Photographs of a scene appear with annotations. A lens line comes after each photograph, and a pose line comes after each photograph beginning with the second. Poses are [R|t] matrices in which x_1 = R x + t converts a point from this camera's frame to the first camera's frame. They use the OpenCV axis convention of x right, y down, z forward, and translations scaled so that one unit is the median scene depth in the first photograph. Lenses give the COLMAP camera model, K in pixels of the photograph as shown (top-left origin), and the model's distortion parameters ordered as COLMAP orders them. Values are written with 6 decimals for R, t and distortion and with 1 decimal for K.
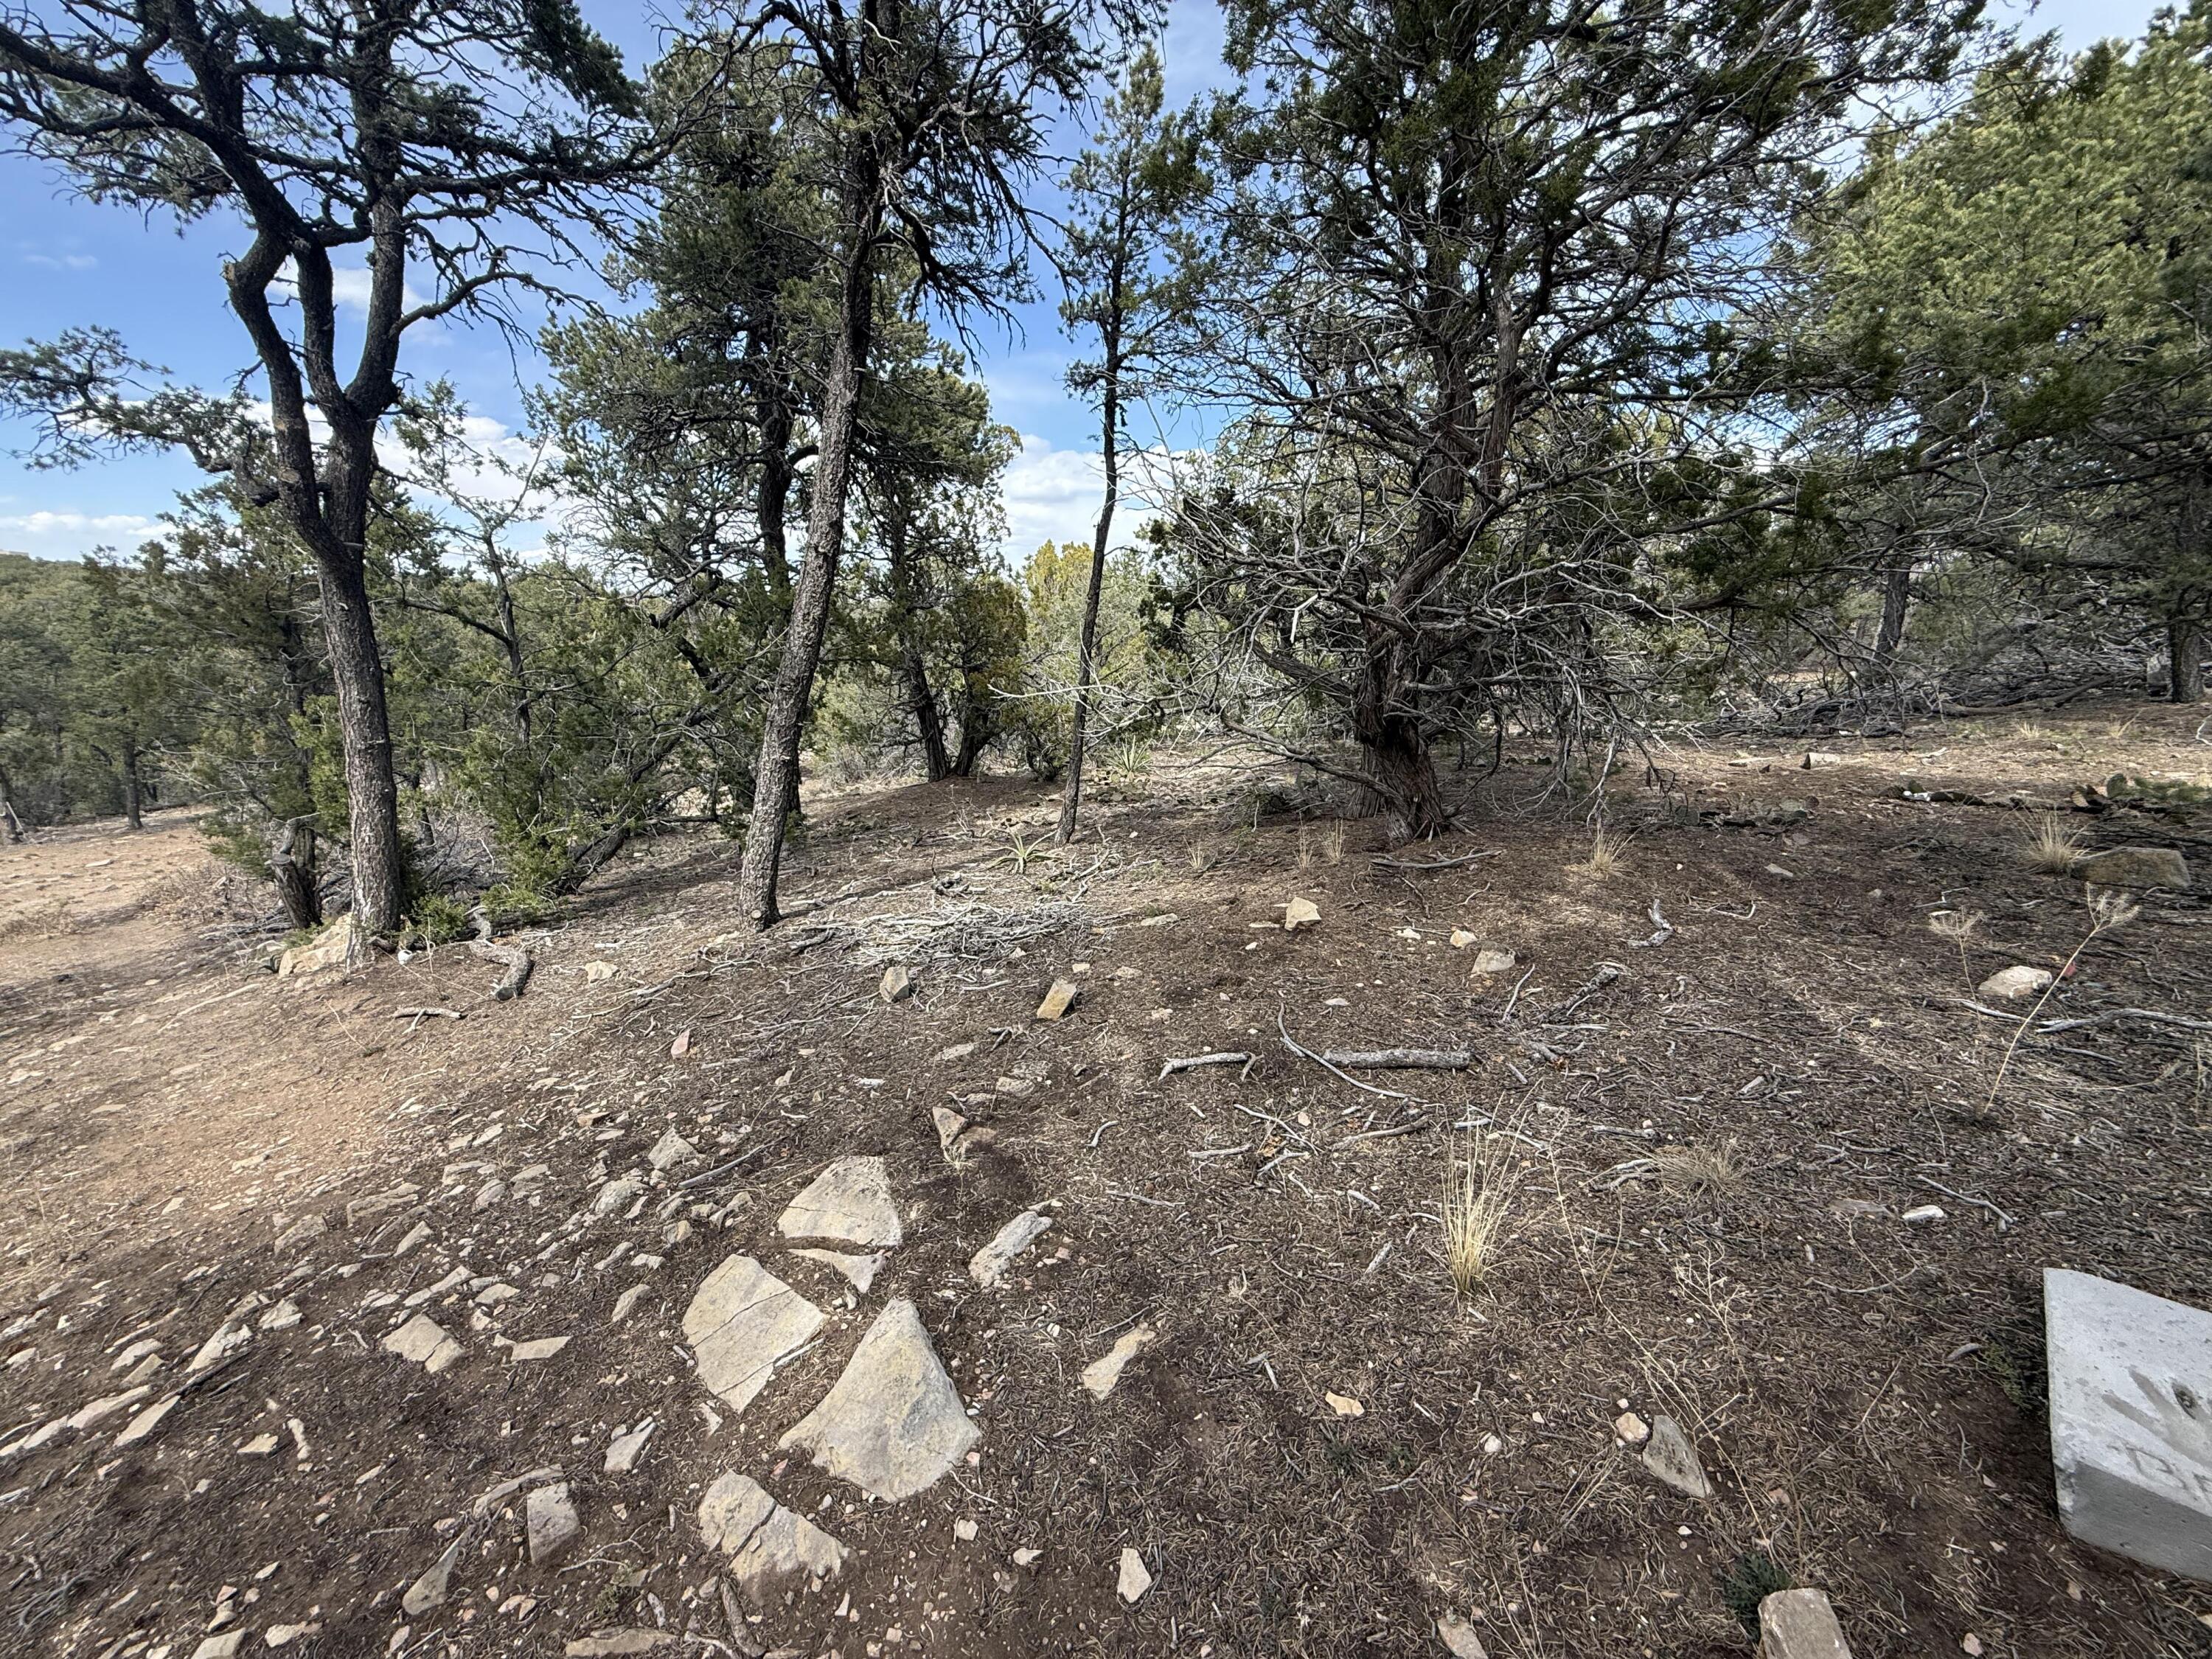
lens RADIAL K [[879.7, 0, 1094.9], [0, 879.7, 825.0], [0, 0, 1]] dist [-0.001042, 0.000586]
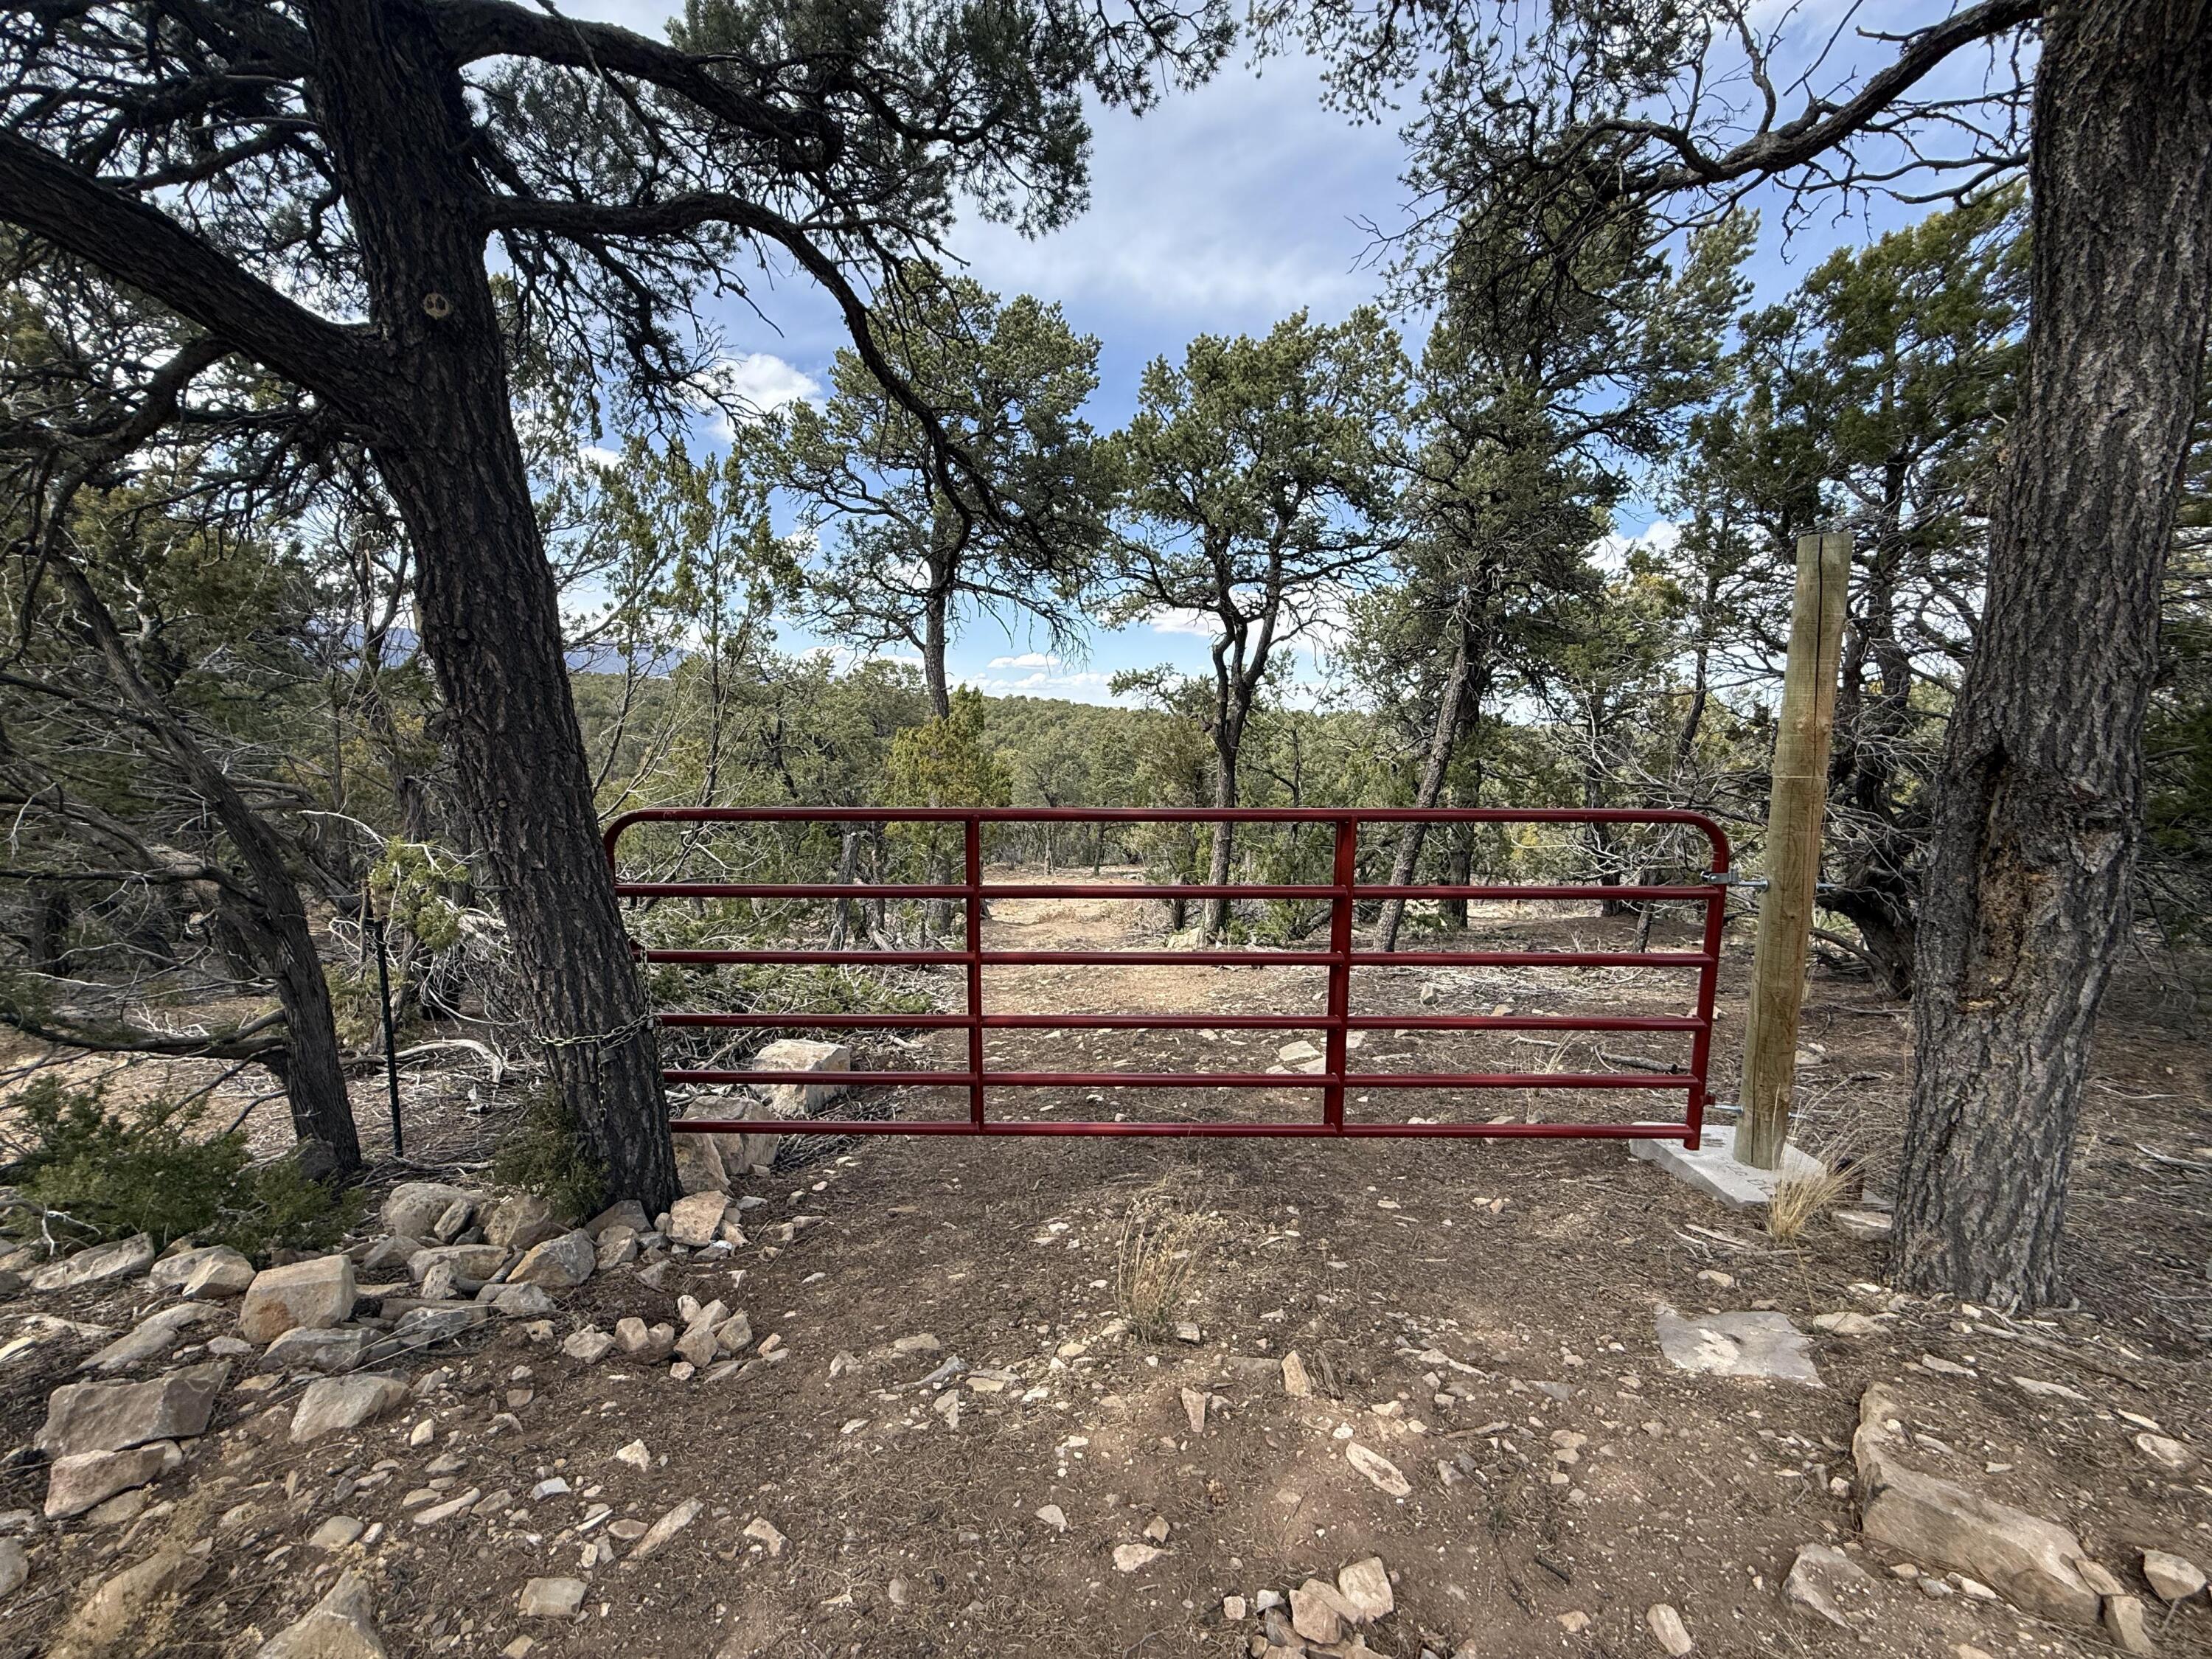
lens RADIAL K [[879.7, 0, 1101.1], [0, 879.7, 831.1], [0, 0, 1]] dist [-0.001042, 0.000586]
pose [[0.680311, 0.085676, -0.727899, 0.540458], [-0.180722, 0.982088, -0.053312, 0.057330], [0.710293, 0.167816, 0.683609, -0.695475]]
